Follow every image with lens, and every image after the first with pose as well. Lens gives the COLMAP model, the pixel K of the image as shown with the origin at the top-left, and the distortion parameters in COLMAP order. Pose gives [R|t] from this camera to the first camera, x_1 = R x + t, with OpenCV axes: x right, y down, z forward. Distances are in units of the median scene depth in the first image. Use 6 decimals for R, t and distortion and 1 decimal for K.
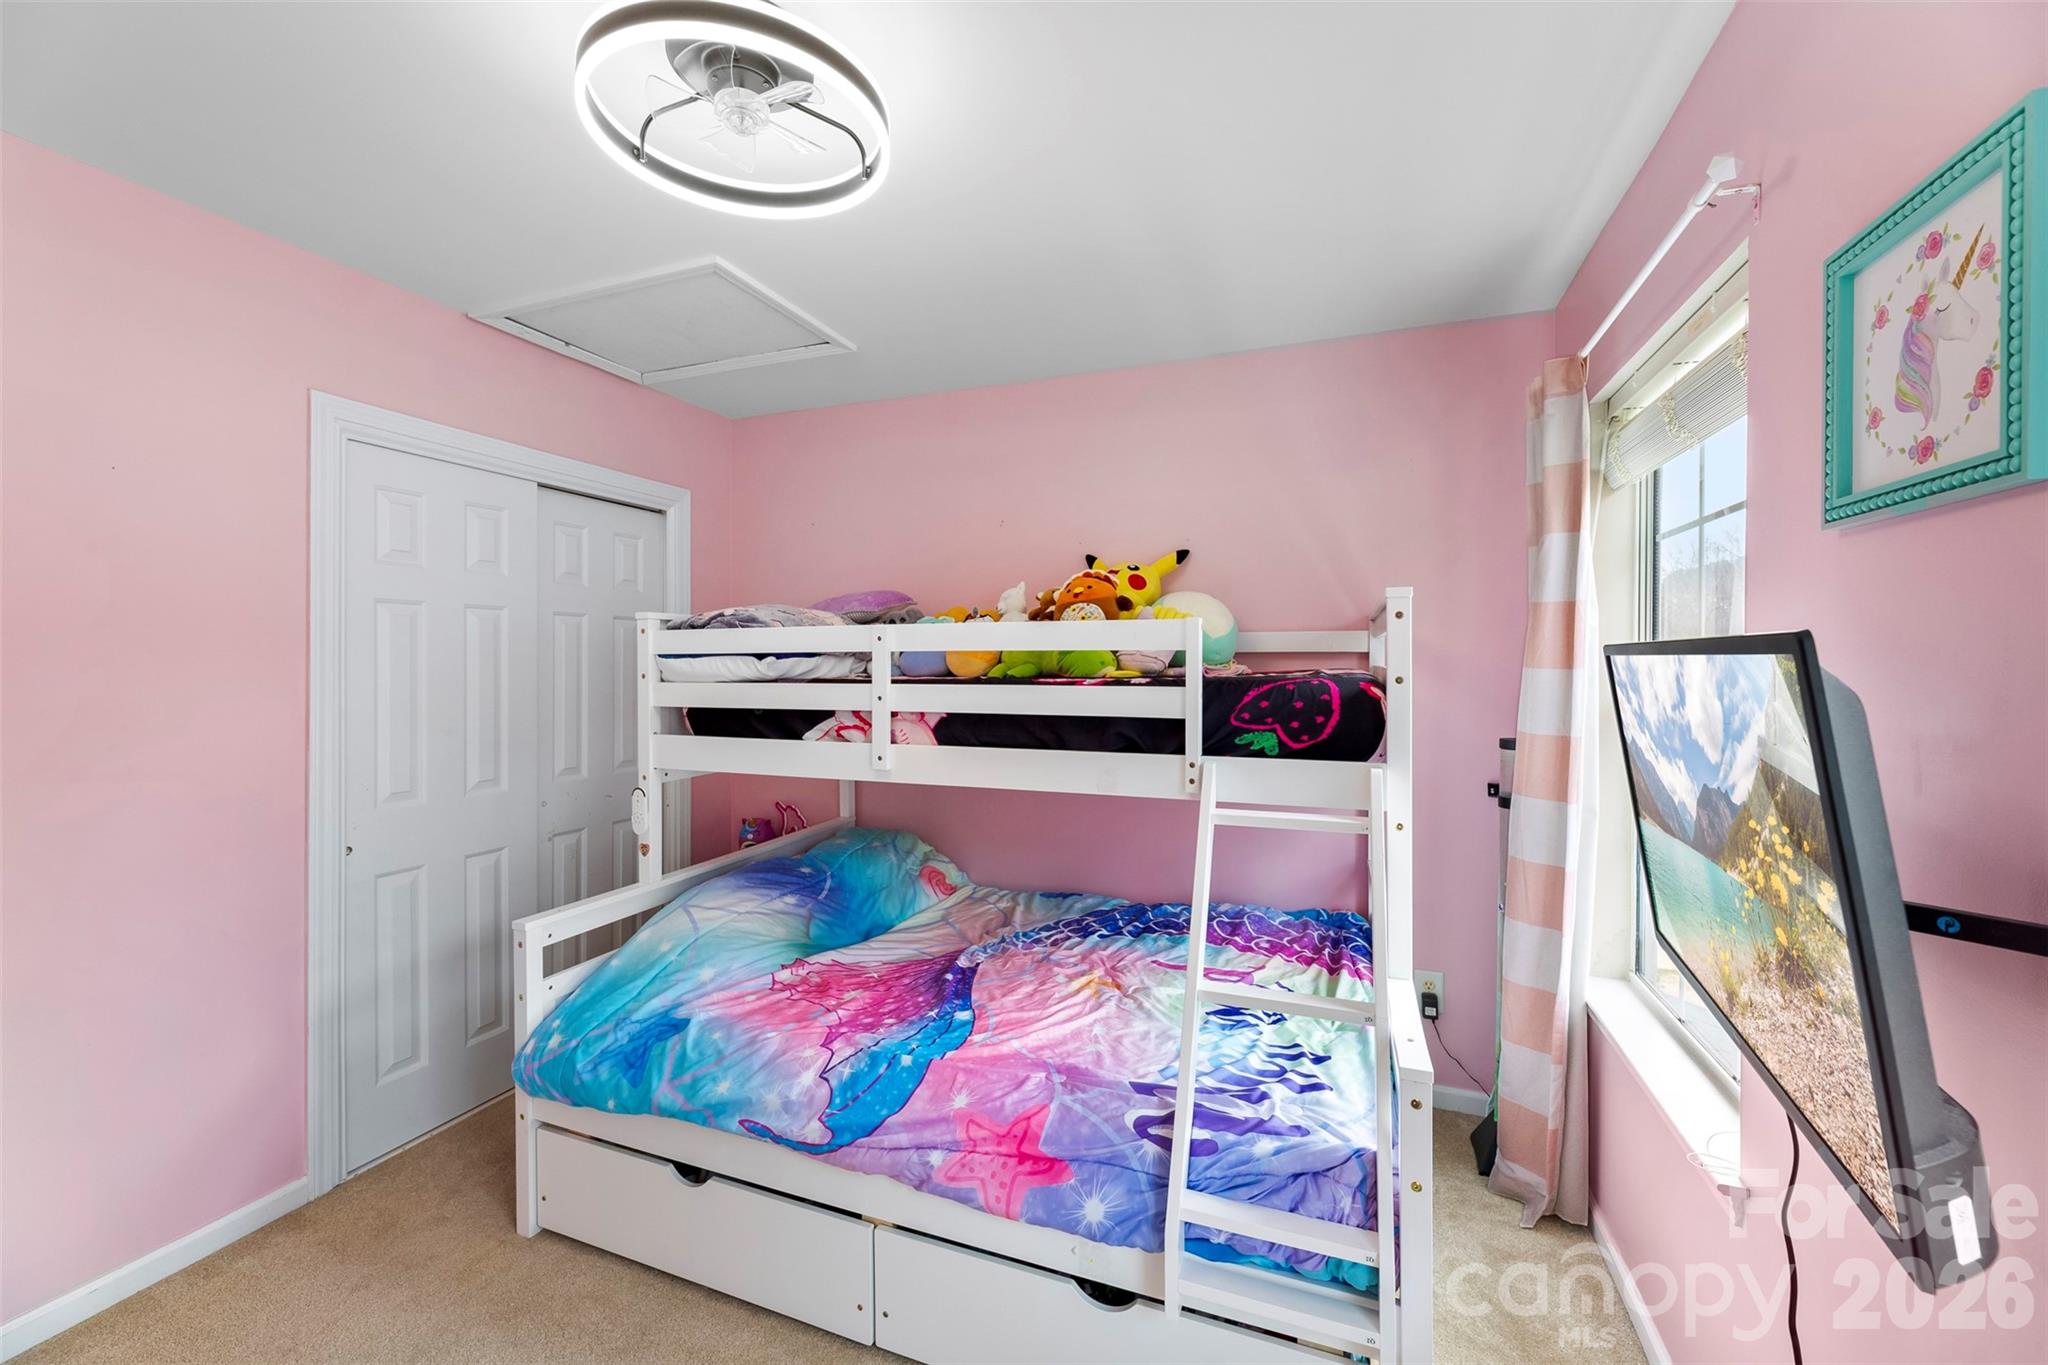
lens RADIAL K [[820.6, 0, 1023.9], [0, 820.6, 671.1], [0, 0, 1]] dist [-0.001425, 0.000068]
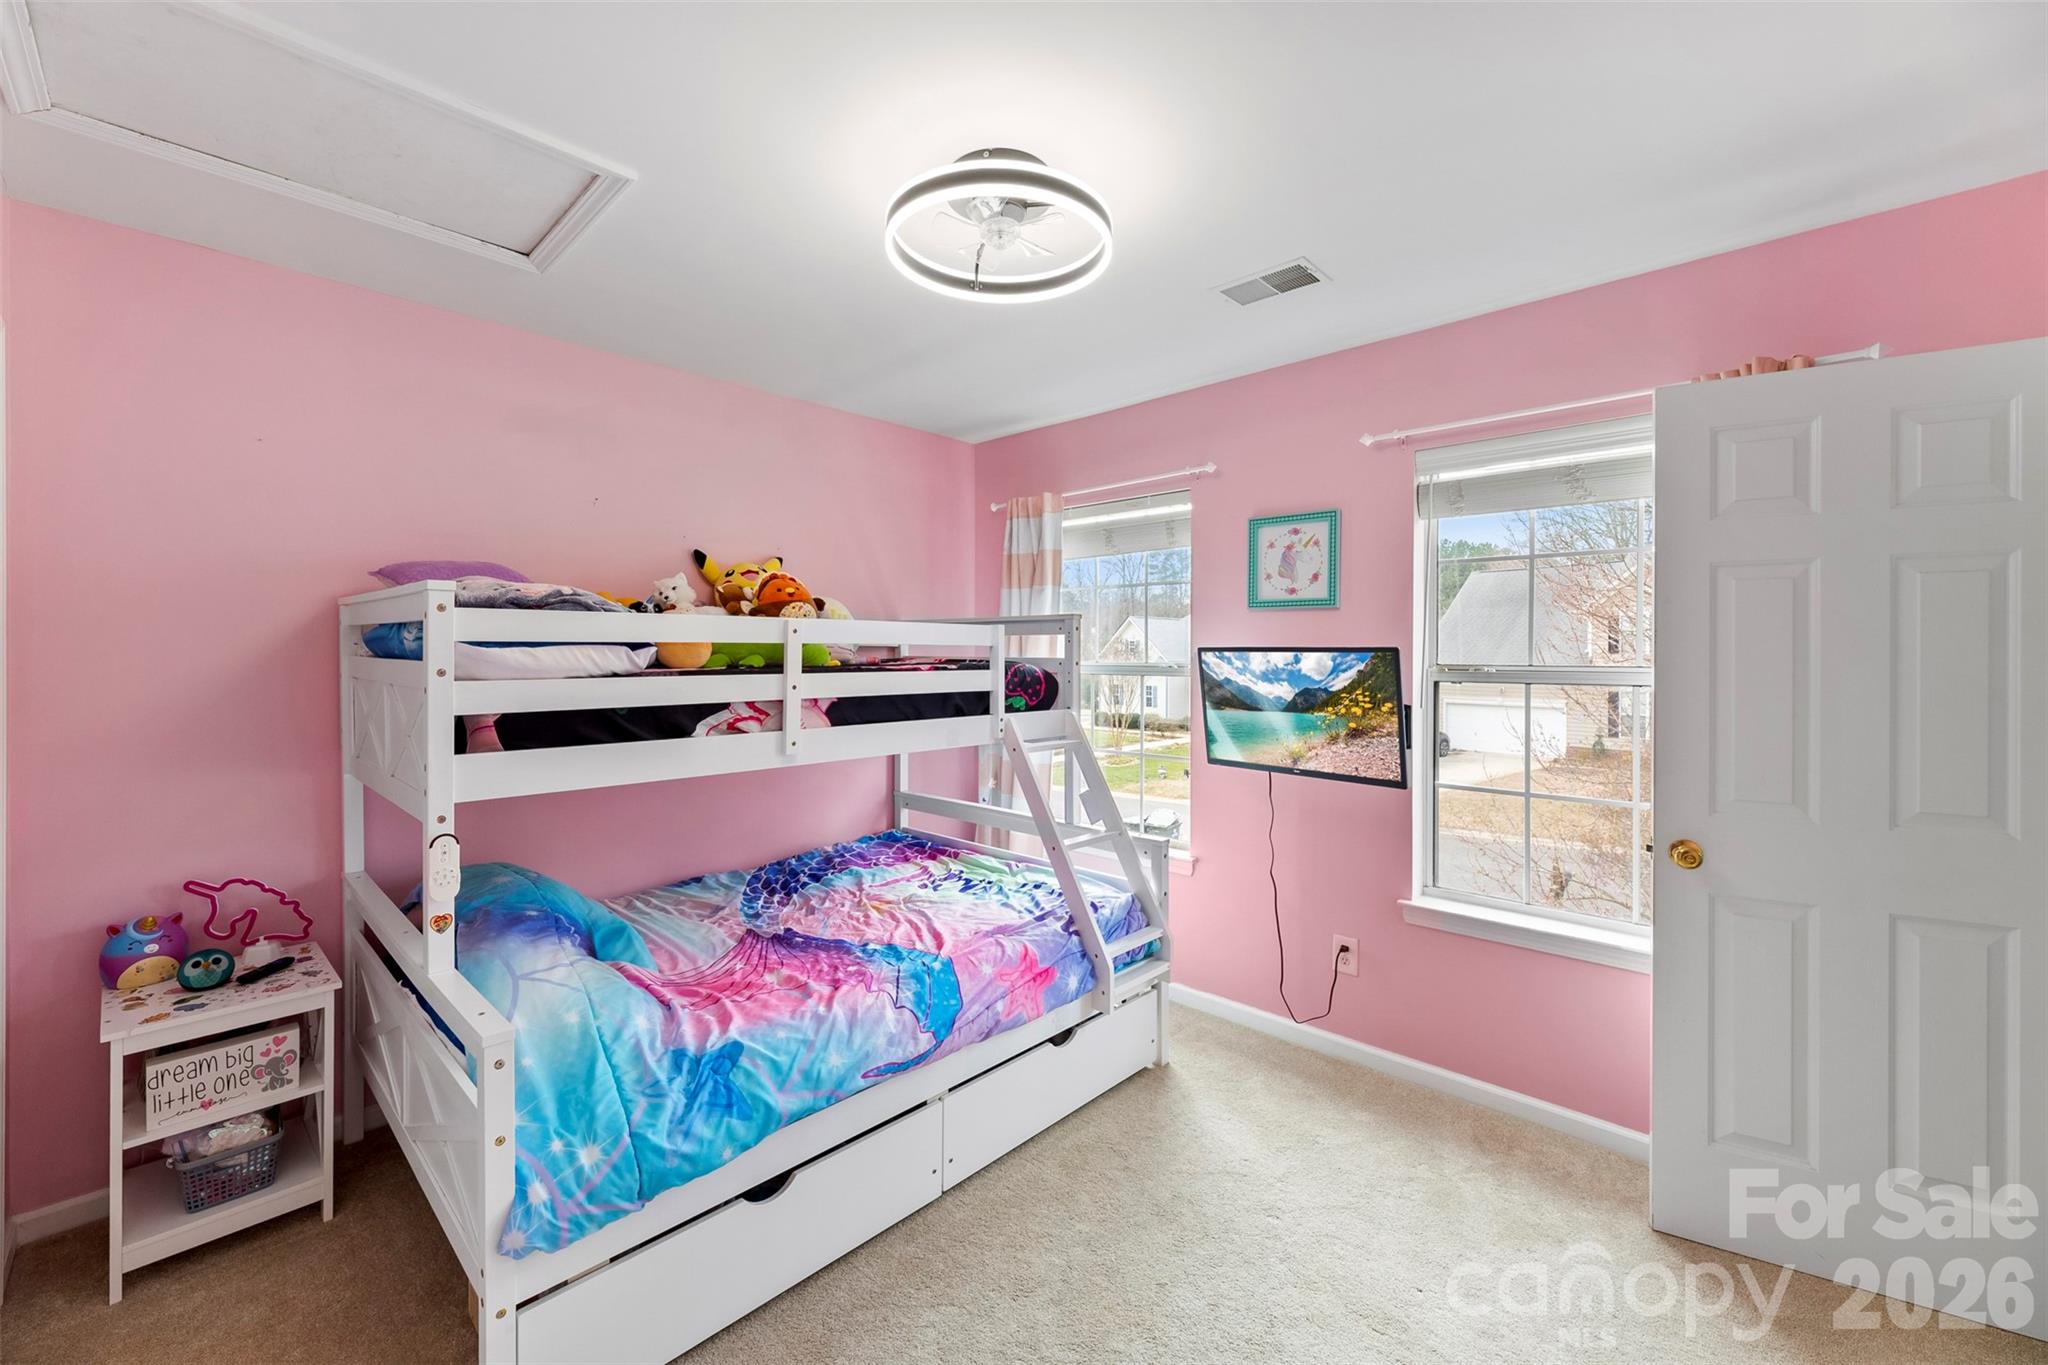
lens RADIAL K [[820.6, 0, 1023.9], [0, 820.6, 671.1], [0, 0, 1]] dist [-0.001425, 0.000068]
pose [[0.375601, -0.017437, 0.926618, -1.061741], [0.007431, 0.999848, 0.015802, -0.002413], [-0.926752, 0.000951, 0.375673, 0.331607]]
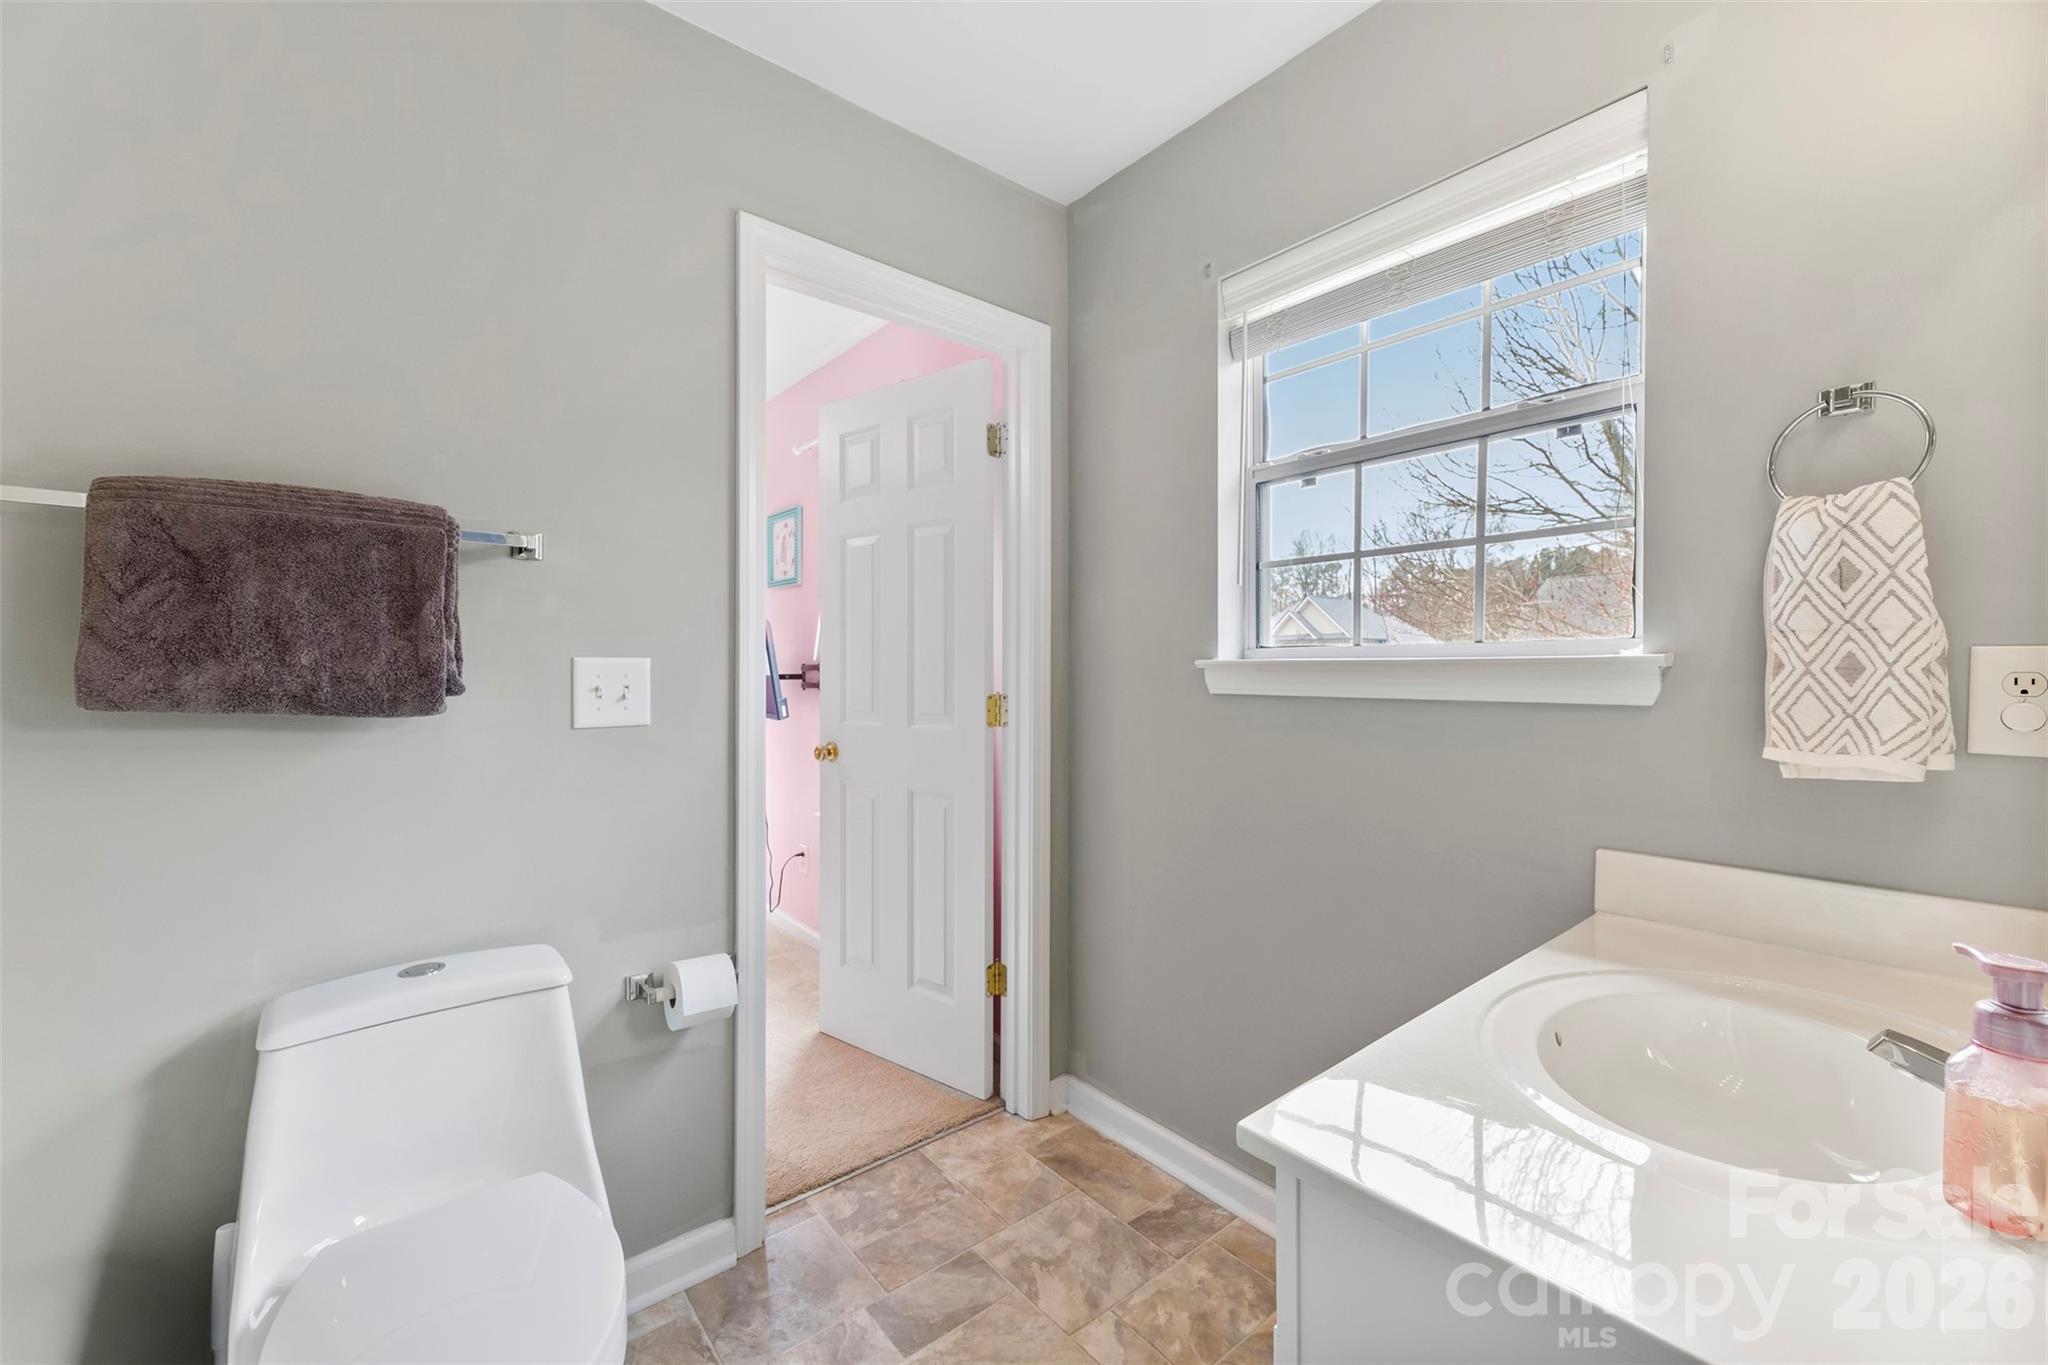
lens RADIAL K [[820.6, 0, 1023.9], [0, 820.6, 671.1], [0, 0, 1]] dist [-0.001425, 0.000068]
pose [[0.497564, -0.004286, 0.867417, -0.854720], [0.006878, 0.999976, 0.000996, 0.102836], [-0.867400, 0.005471, 0.497582, -0.948800]]
